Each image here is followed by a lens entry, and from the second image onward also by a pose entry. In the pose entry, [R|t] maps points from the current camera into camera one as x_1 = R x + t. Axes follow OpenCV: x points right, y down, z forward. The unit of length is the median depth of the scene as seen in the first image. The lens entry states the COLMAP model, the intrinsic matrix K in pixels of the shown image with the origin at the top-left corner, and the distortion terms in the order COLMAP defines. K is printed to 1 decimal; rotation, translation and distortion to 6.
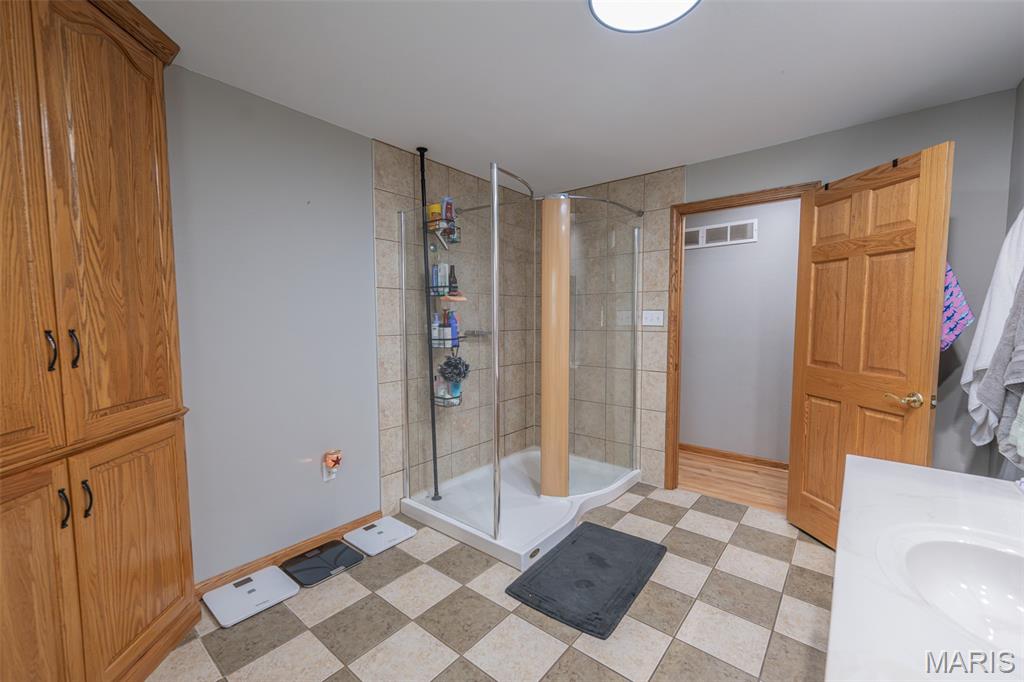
lens RADIAL K [[400.5, 0, 508.7], [0, 400.5, 345.3], [0, 0, 1]] dist [0.000787, -0.000677]
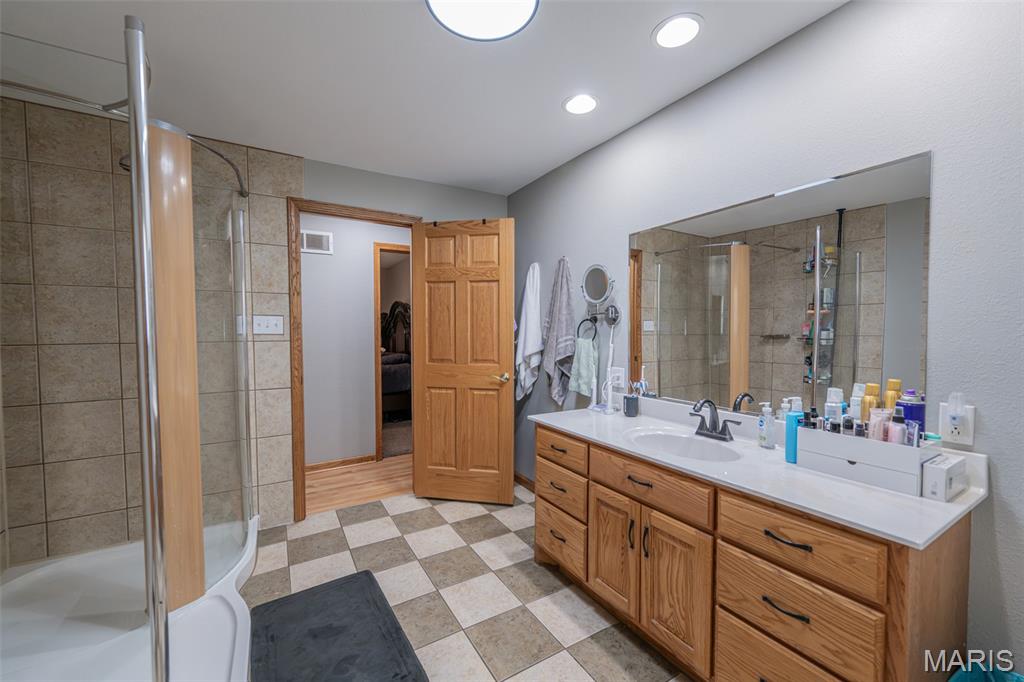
lens RADIAL K [[400.5, 0, 508.7], [0, 400.5, 345.3], [0, 0, 1]] dist [0.000787, -0.000677]
pose [[0.342913, -0.031782, 0.938829, -0.330764], [0.064272, 0.997879, 0.010305, -0.002882], [-0.937166, 0.056807, 0.344229, 0.331064]]
